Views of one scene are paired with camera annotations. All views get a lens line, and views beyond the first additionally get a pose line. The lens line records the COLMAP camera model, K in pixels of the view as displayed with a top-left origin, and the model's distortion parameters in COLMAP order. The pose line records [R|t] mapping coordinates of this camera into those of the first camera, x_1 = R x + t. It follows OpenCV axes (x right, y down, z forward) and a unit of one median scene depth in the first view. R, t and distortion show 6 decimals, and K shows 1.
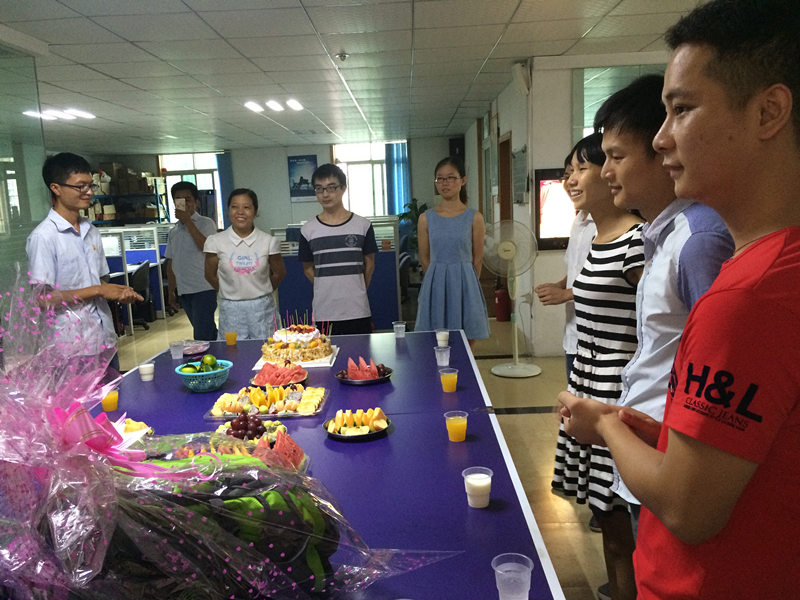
lens RADIAL K [[666.4, 0, 432.7], [0, 666.4, 300.8], [0, 0, 1]] dist [0.129387, 0.000205]
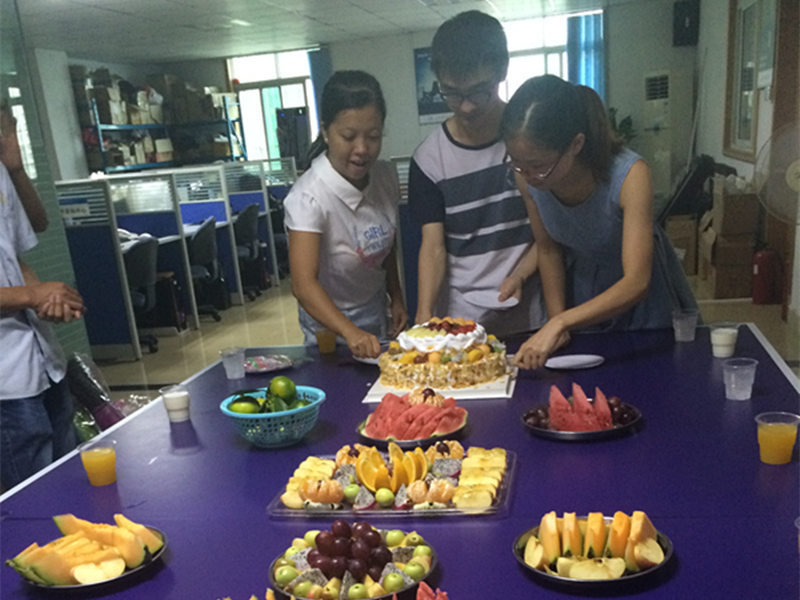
lens RADIAL K [[666.4, 0, 432.7], [0, 666.4, 300.8], [0, 0, 1]] dist [0.129387, 0.000205]
pose [[0.985238, -0.010390, -0.170876, -0.122952], [0.015372, 0.999494, 0.027859, 0.008653], [0.170500, -0.030075, 0.984899, 0.494019]]
